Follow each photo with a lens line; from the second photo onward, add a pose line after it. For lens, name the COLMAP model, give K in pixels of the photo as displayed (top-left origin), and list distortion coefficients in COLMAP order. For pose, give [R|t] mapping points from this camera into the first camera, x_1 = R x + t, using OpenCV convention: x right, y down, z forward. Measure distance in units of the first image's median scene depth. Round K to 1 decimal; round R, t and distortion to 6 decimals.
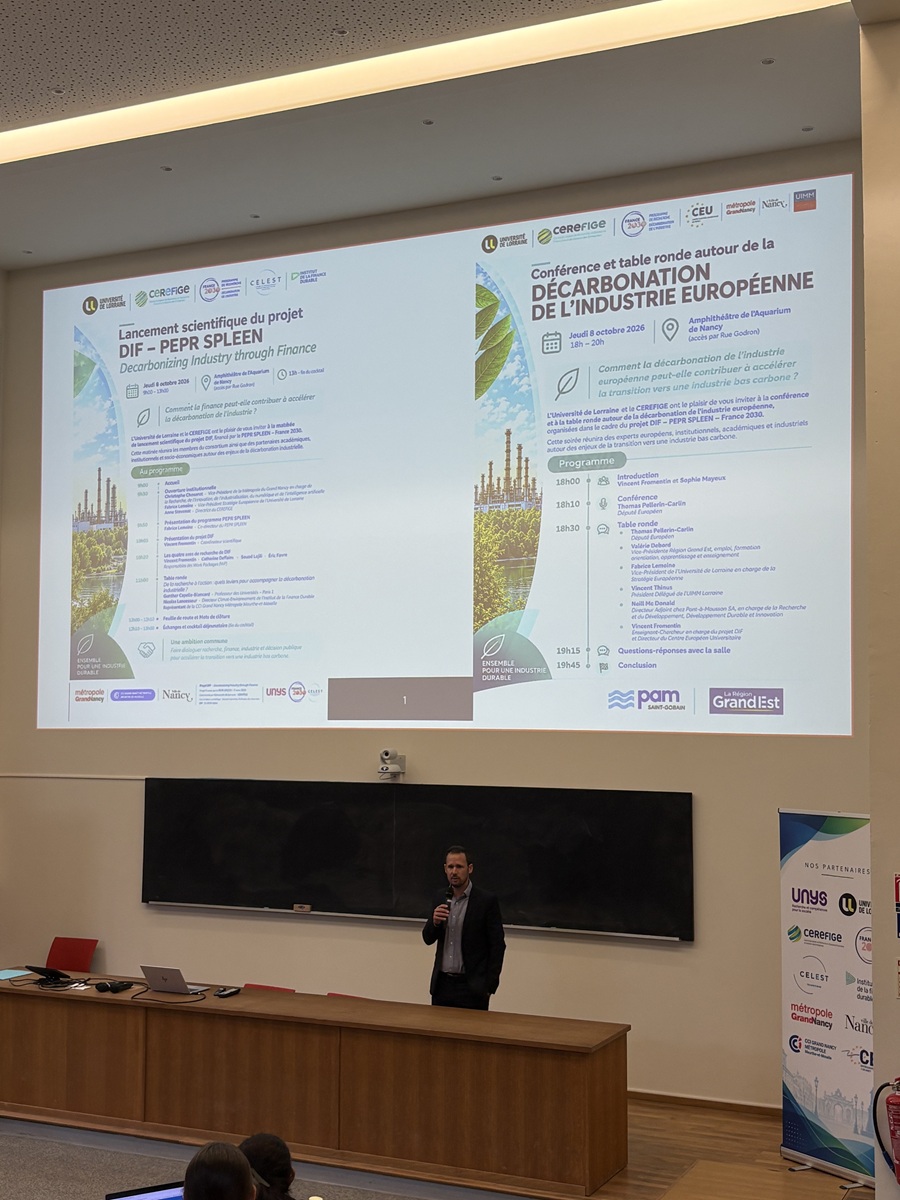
lens RADIAL K [[1502.8, 0, 456.0], [0, 1502.8, 604.9], [0, 0, 1]] dist [-0.000354, 0.000000]
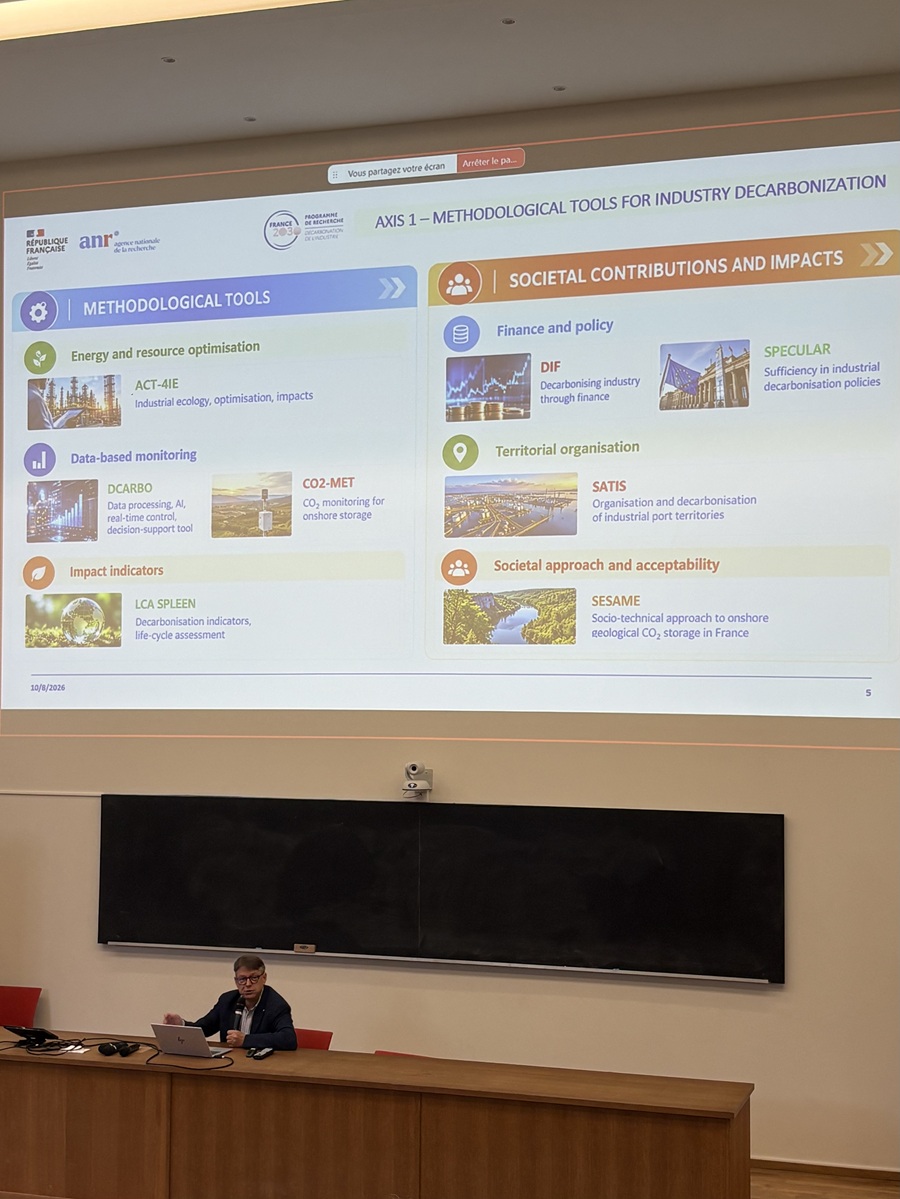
lens RADIAL K [[1777.9, 0, 445.5], [0, 1777.9, 632.5], [0, 0, 1]] dist [0.021023, 0.000000]
pose [[0.992928, 0.008193, 0.118439, -0.175155], [-0.012623, 0.999246, 0.036704, -0.016935], [-0.118049, -0.037939, 0.992283, 0.004104]]
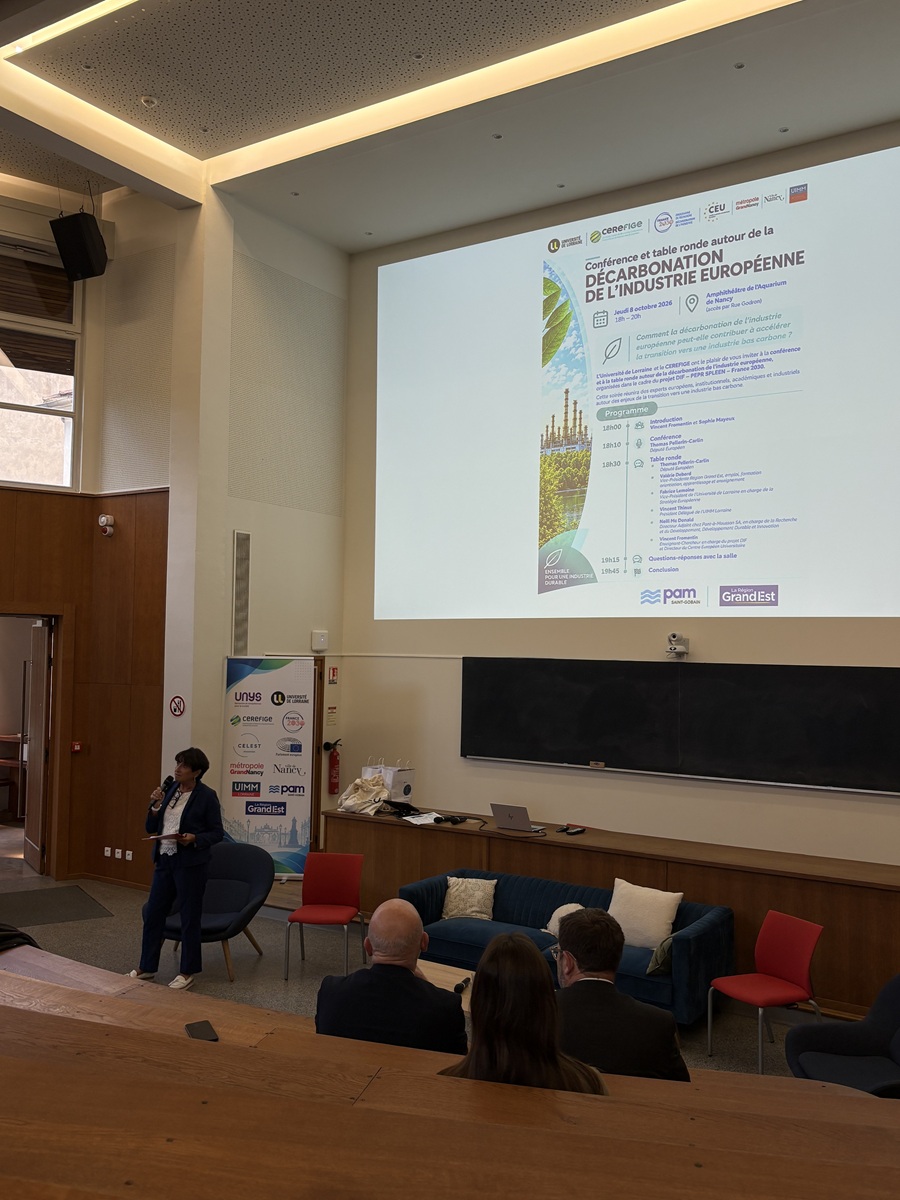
lens RADIAL K [[1081.1, 0, 448.4], [0, 1081.1, 598.1], [0, 0, 1]] dist [0.092913, -0.114226]
pose [[0.988729, 0.007685, -0.149517, -0.111800], [-0.004271, 0.999723, 0.023140, 0.059684], [0.149653, -0.022240, 0.988488, 0.152399]]
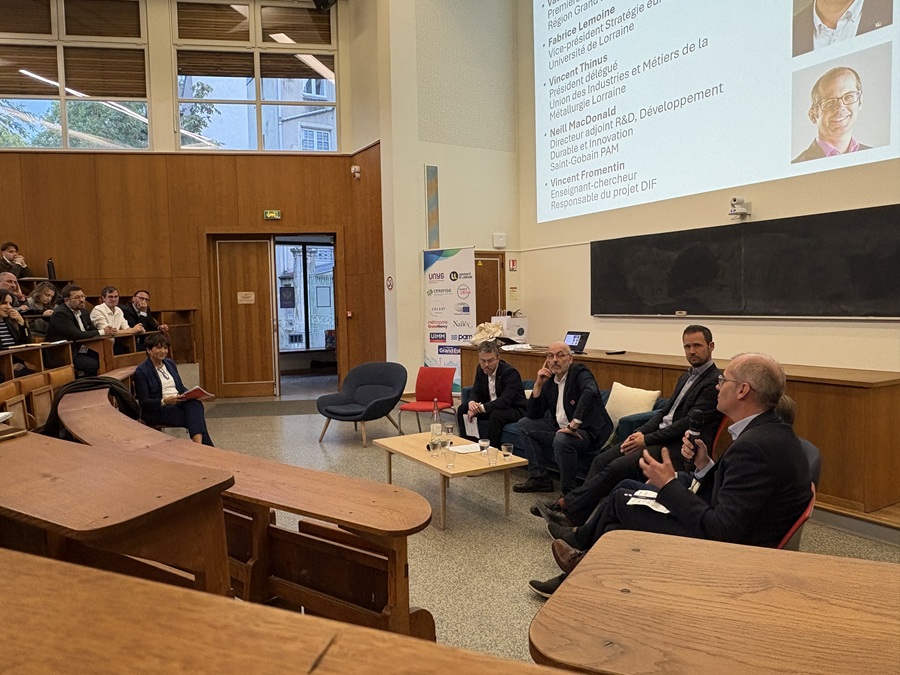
lens RADIAL K [[660.7, 0, 449.3], [0, 660.7, 337.7], [0, 0, 1]] dist [0.015350, 0.002078]
pose [[0.834940, 0.010212, -0.550246, 0.086877], [0.065013, 0.990997, 0.117043, 0.161703], [0.546487, -0.133497, 0.826759, 0.381515]]
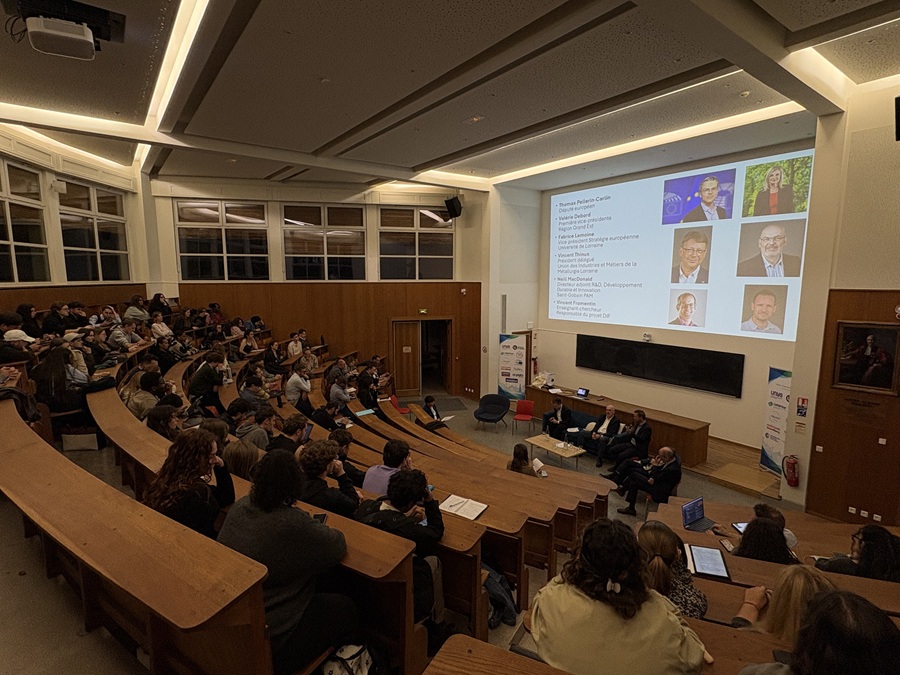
lens RADIAL K [[461.0, 0, 449.4], [0, 461.0, 338.9], [0, 0, 1]] dist [0.003531, -0.003007]
pose [[0.877276, 0.060427, -0.476167, 0.077026], [0.037731, 0.980292, 0.193917, -0.136894], [0.478500, -0.188085, 0.857707, -0.168919]]
